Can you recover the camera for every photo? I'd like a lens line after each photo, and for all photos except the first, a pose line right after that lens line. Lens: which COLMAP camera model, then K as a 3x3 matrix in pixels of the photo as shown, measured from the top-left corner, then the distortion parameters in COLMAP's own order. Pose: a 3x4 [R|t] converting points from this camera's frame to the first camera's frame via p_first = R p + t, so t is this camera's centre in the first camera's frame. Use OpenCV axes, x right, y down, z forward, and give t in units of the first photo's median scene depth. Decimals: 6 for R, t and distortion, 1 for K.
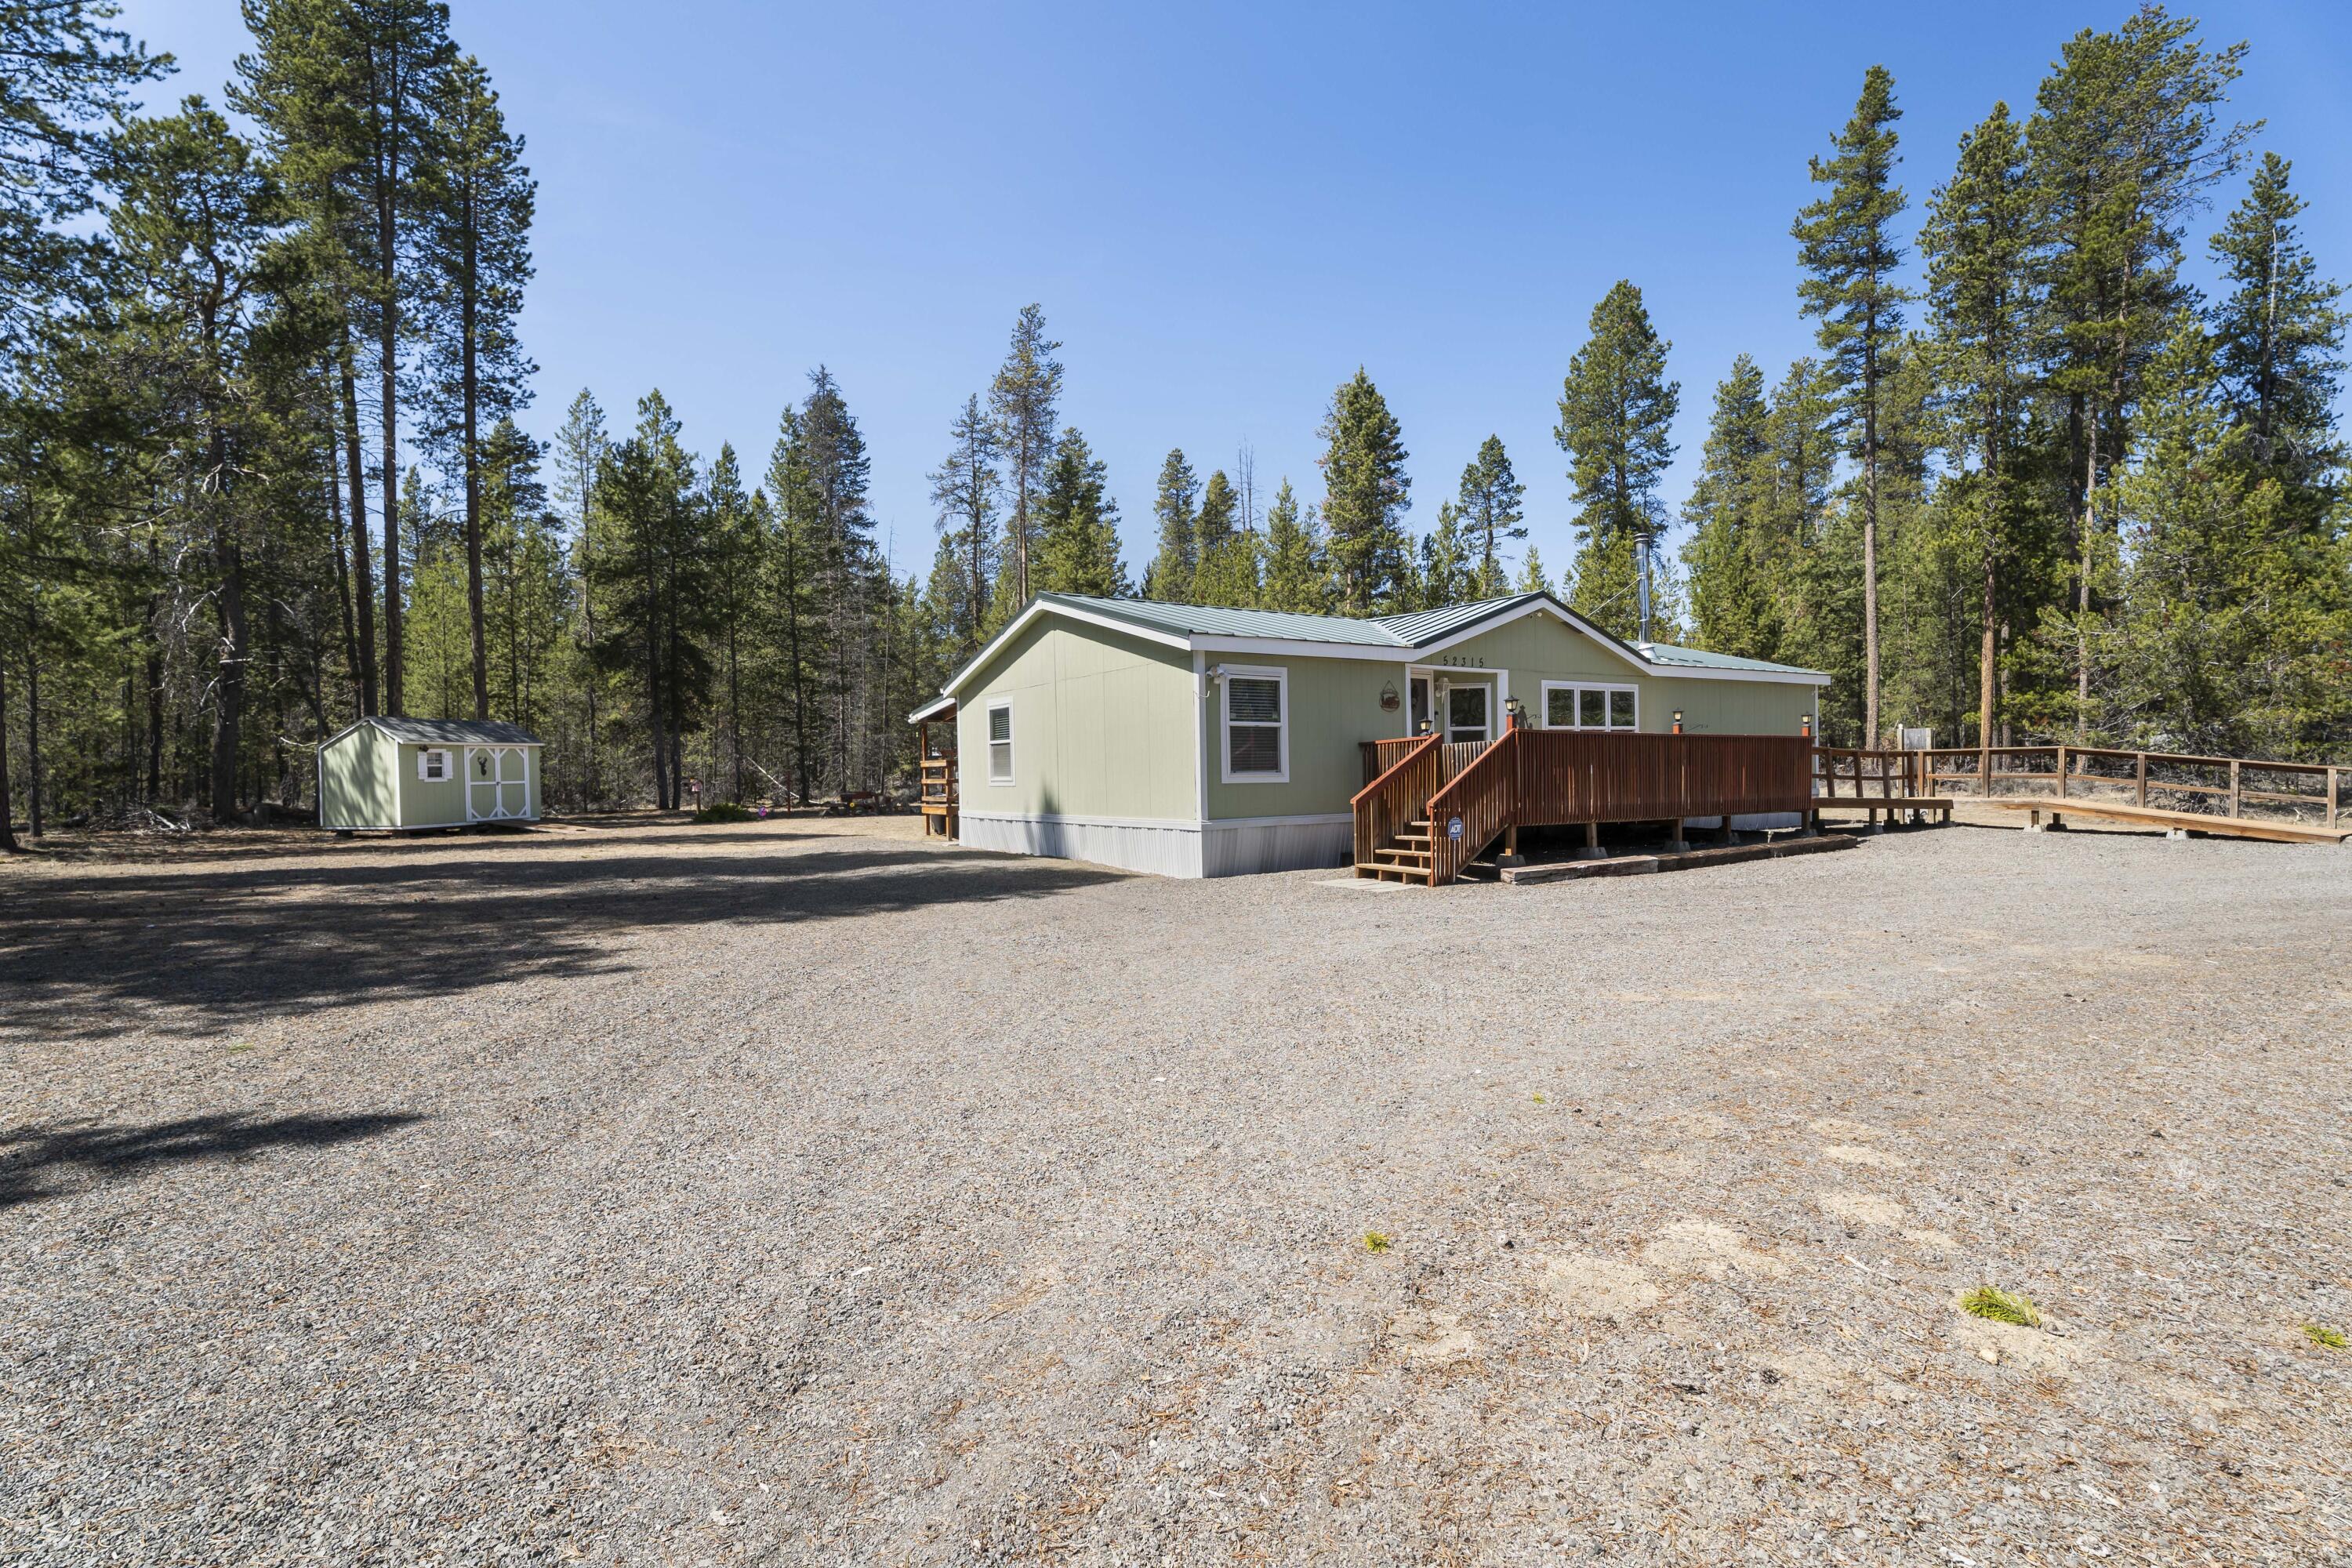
lens RADIAL K [[1051.3, 0, 1171.2], [0, 1051.3, 776.1], [0, 0, 1]] dist [-0.002095, 0.000604]
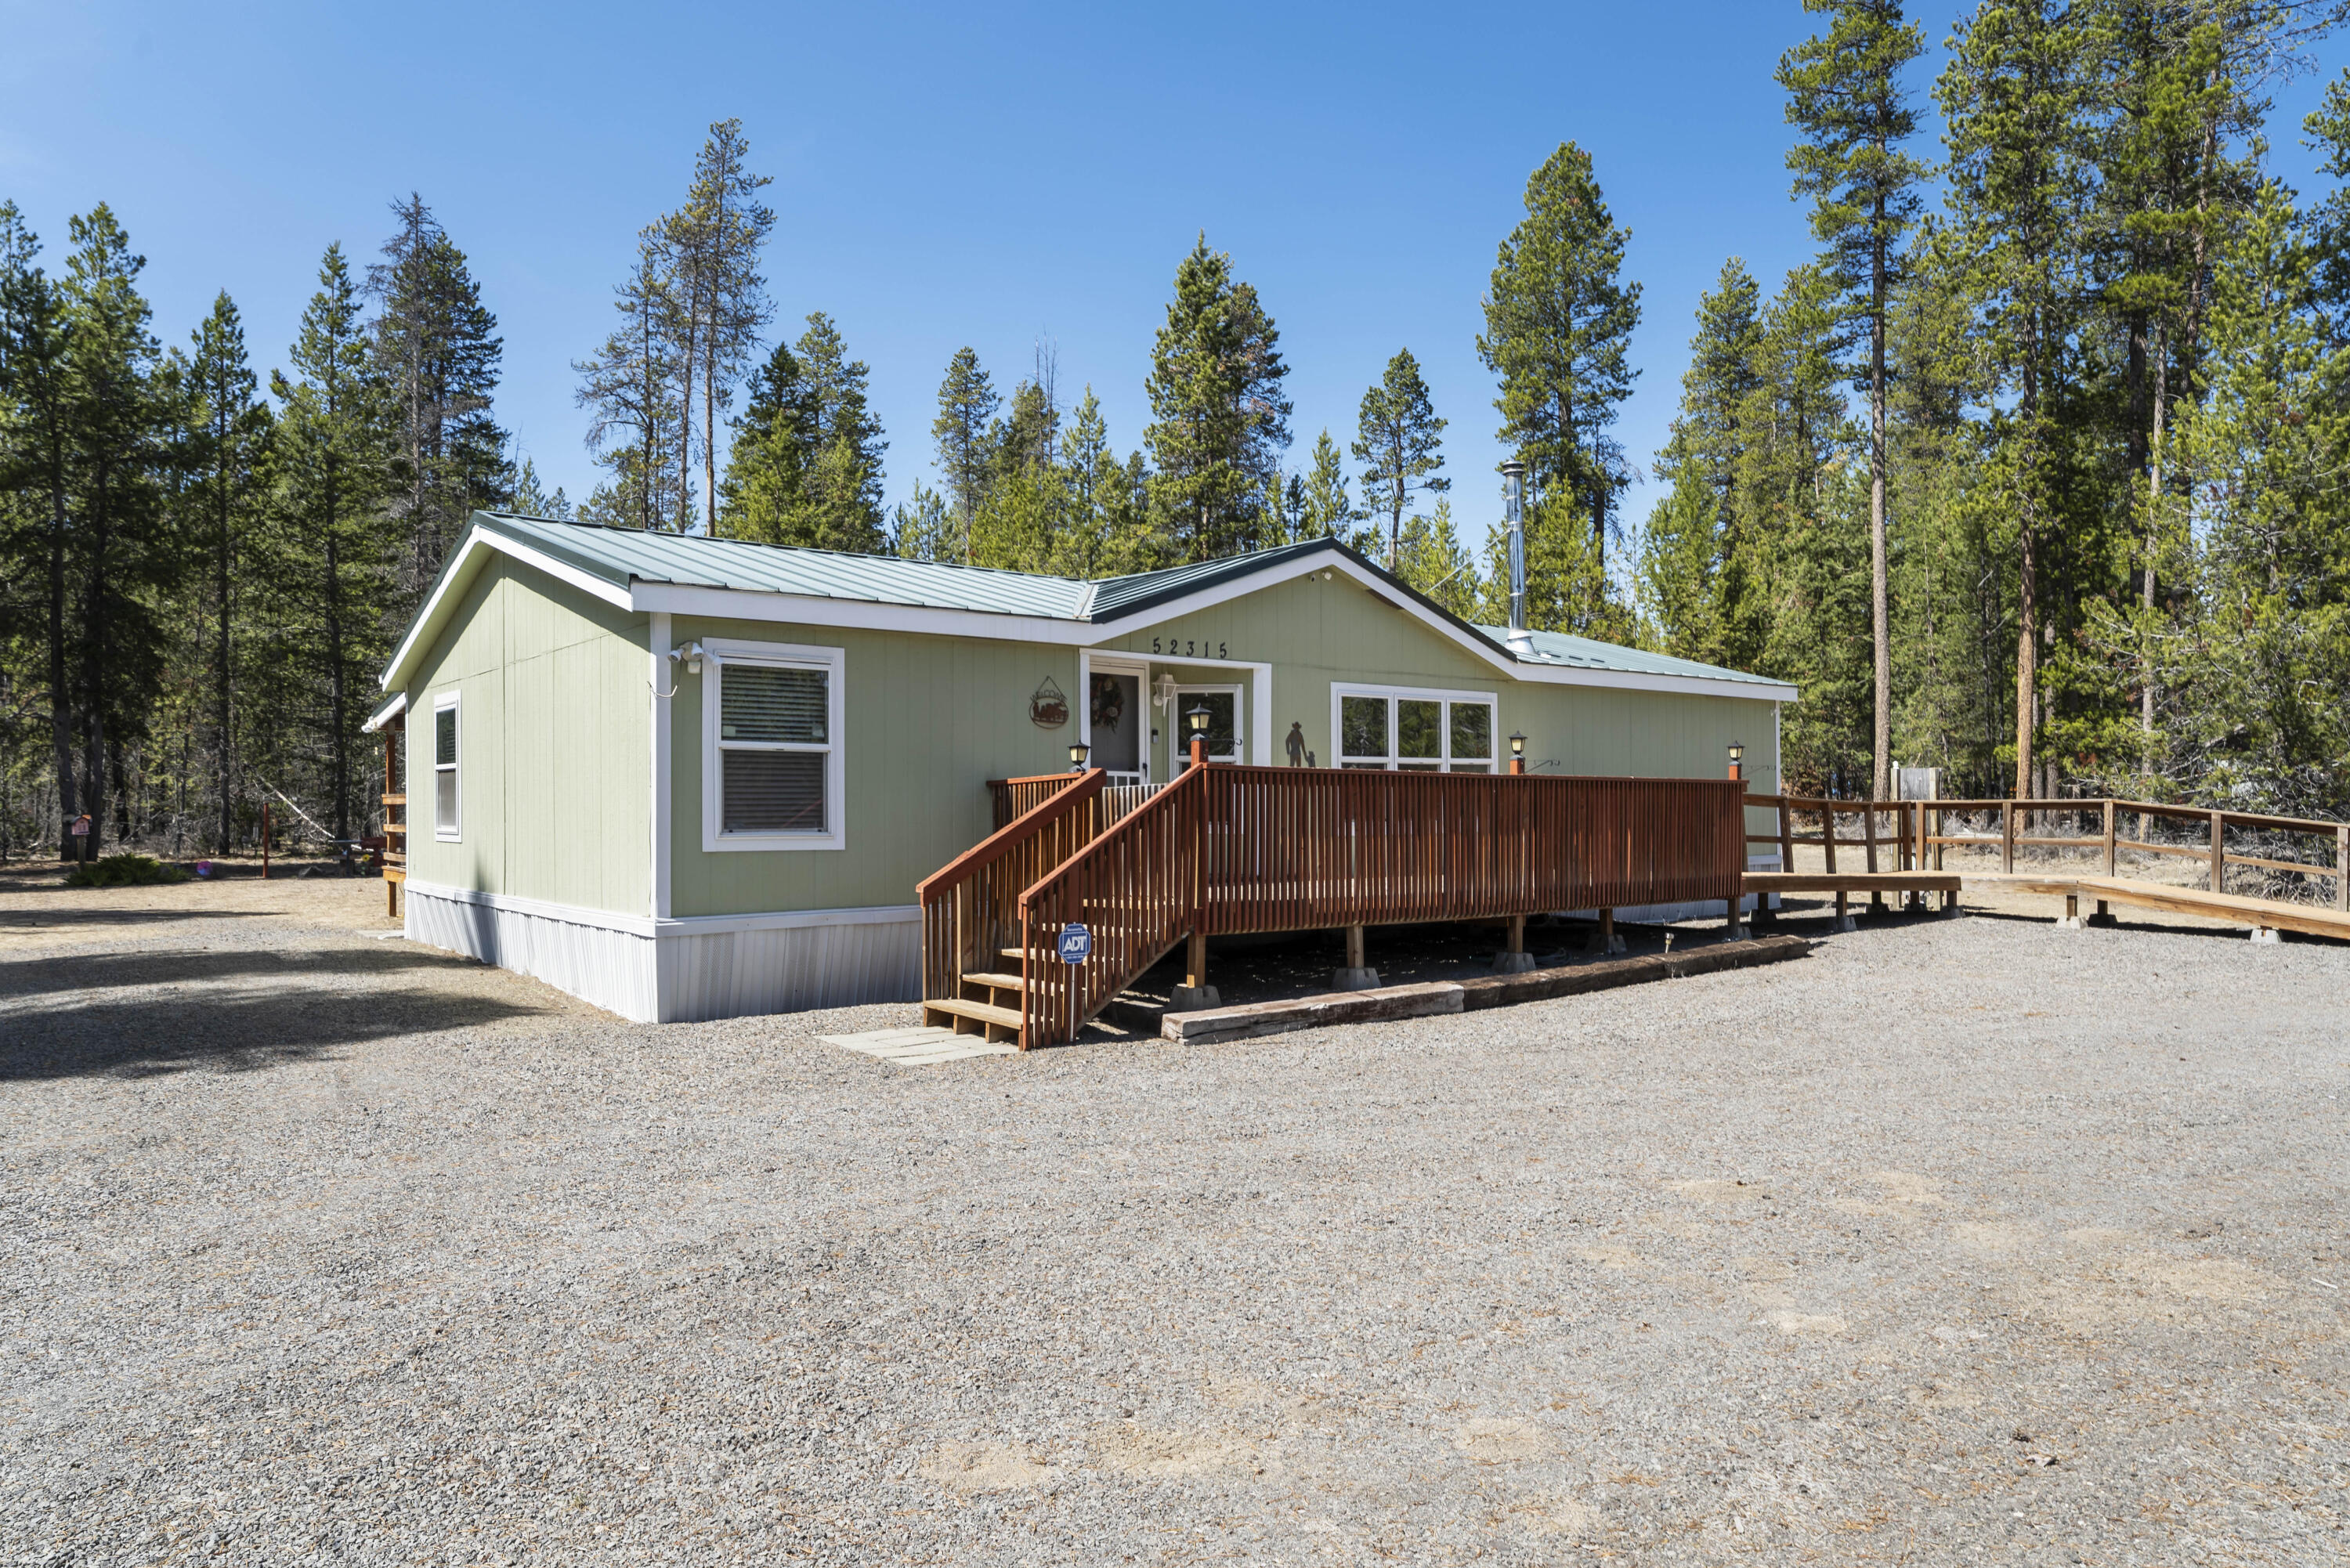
lens RADIAL K [[1430.8, 0, 1164.0], [0, 1430.8, 779.2], [0, 0, 1]] dist [-0.022564, 0.015187]
pose [[0.994467, 0.016383, 0.103760, 0.076557], [-0.014127, 0.999648, -0.022445, -0.006444], [-0.104091, 0.020855, 0.994349, 0.079763]]
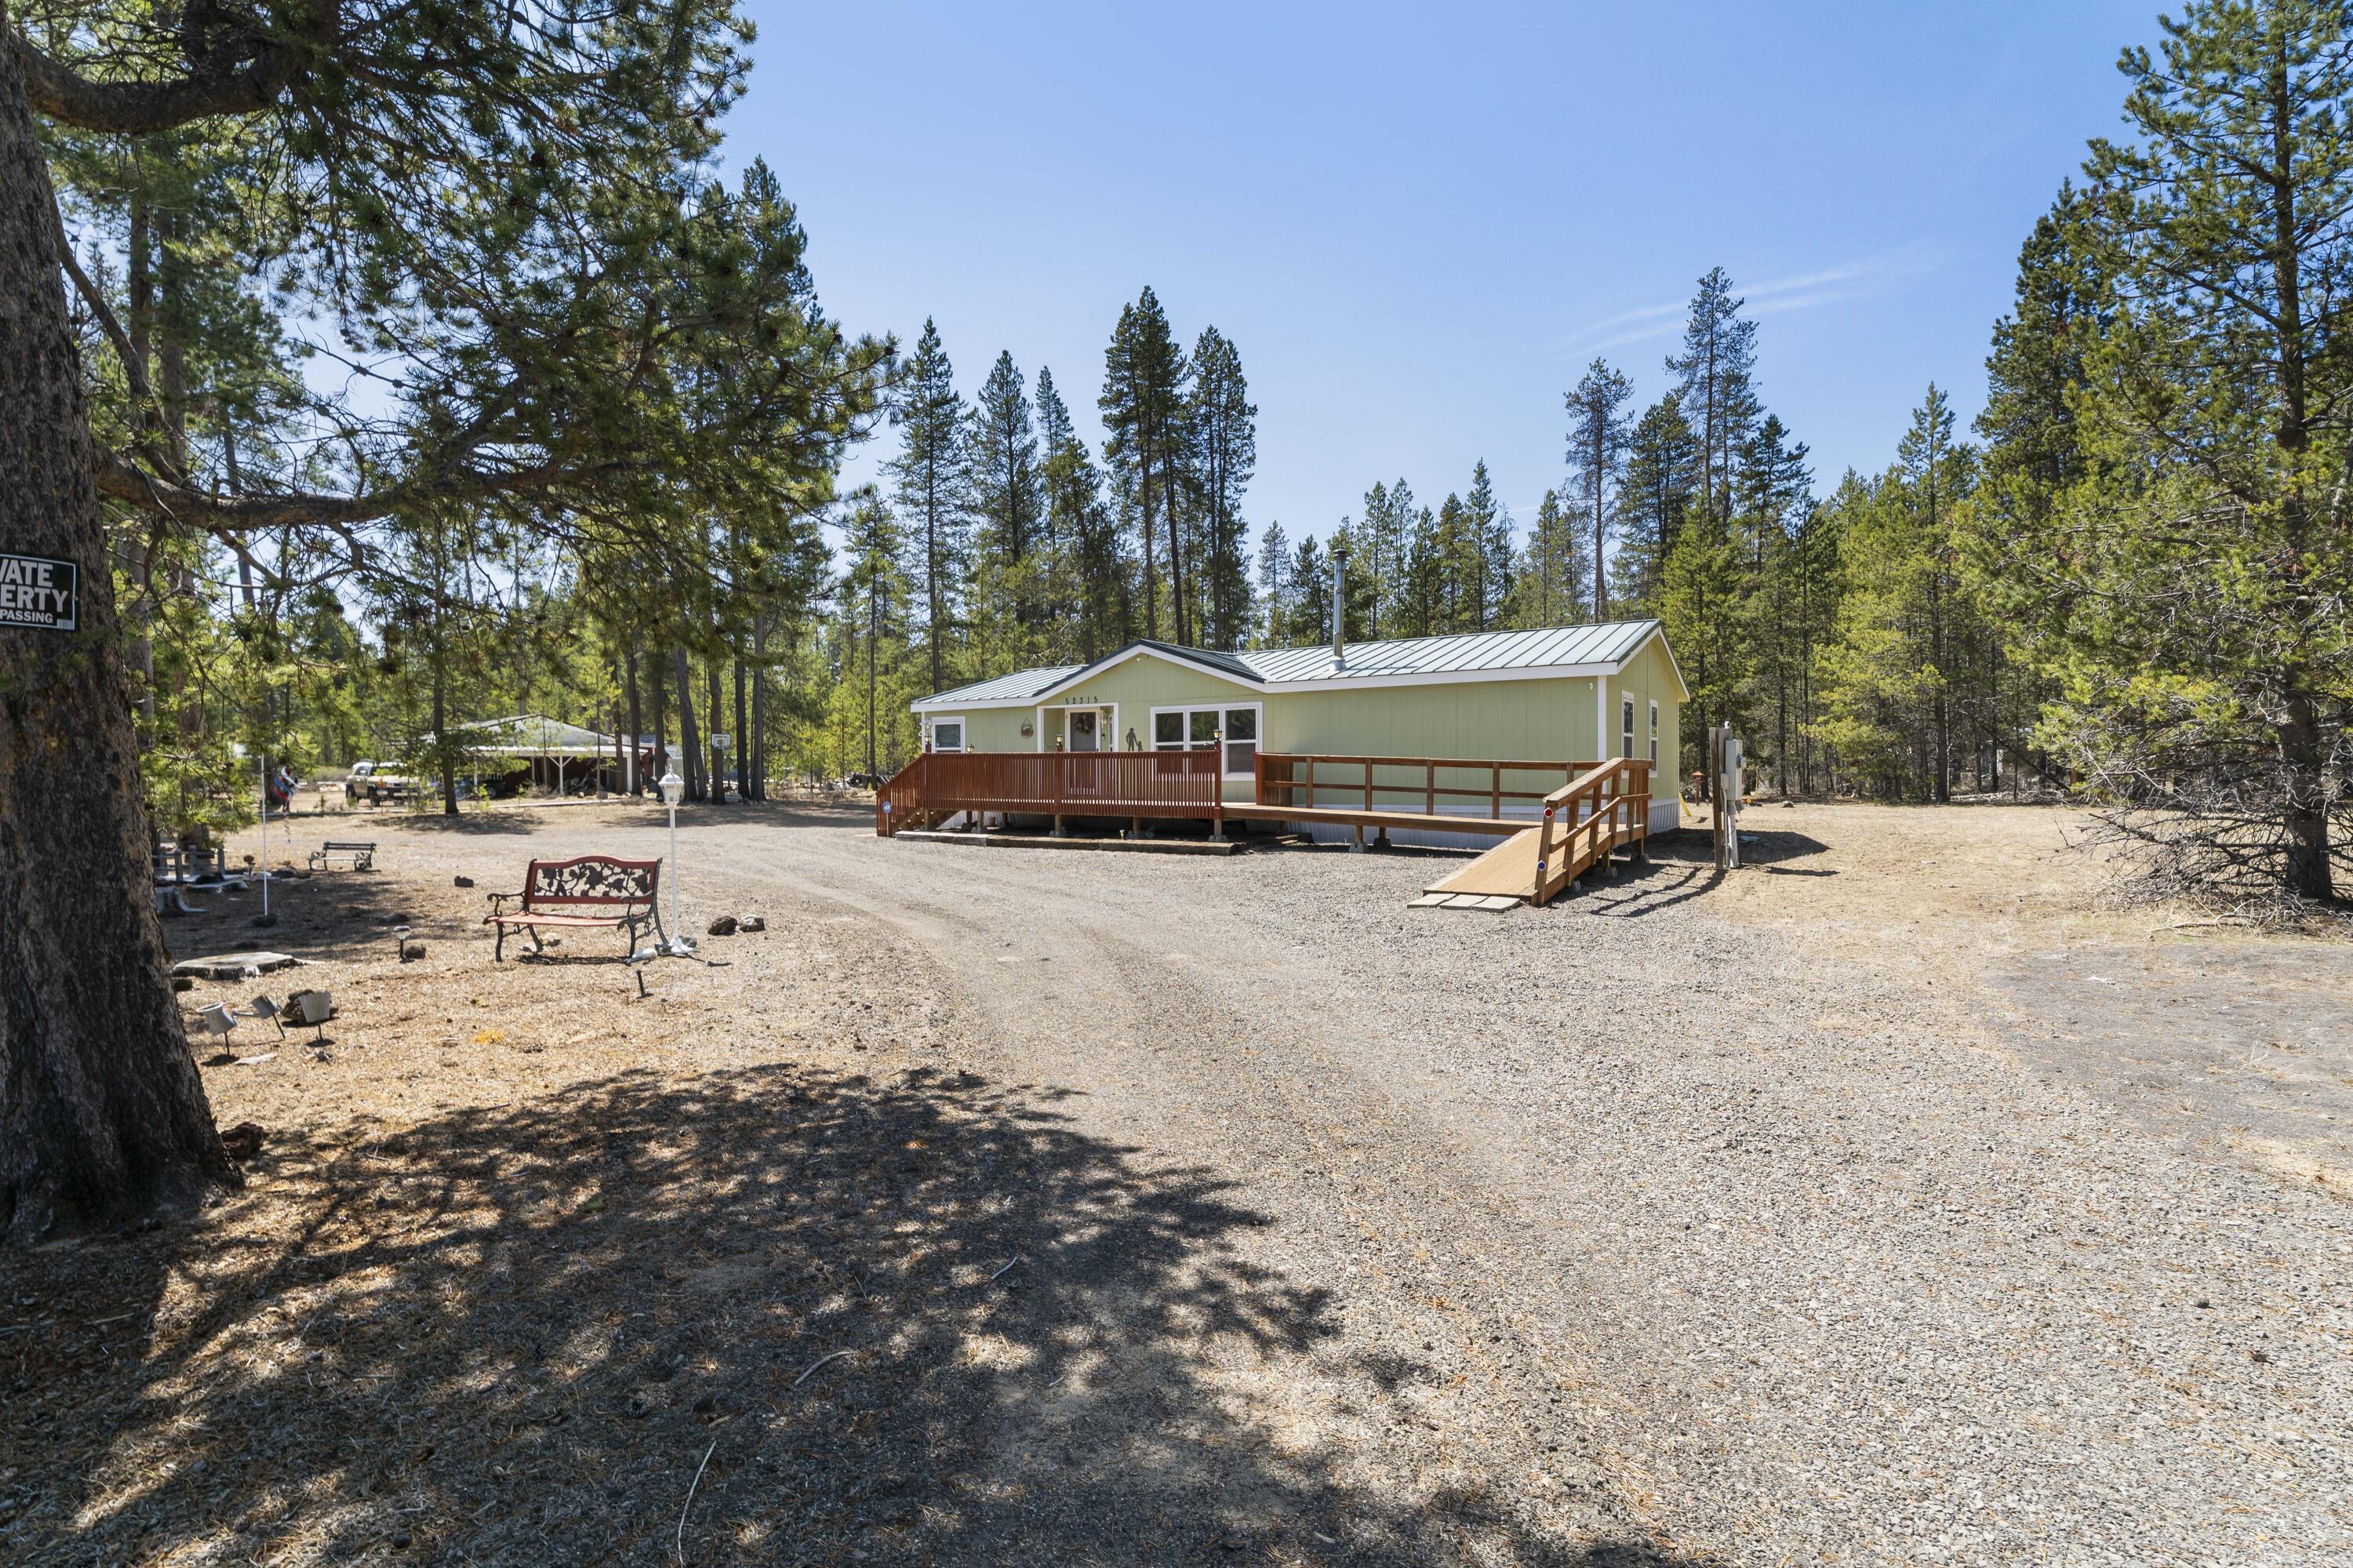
lens RADIAL K [[1065.8, 0, 1177.0], [0, 1065.8, 775.5], [0, 0, 1]] dist [0.001908, 0.000084]
pose [[0.397632, 0.018809, -0.917352, 0.712042], [-0.007424, 0.999823, 0.017282, -0.013903], [0.917515, -0.000062, 0.397701, 0.231856]]
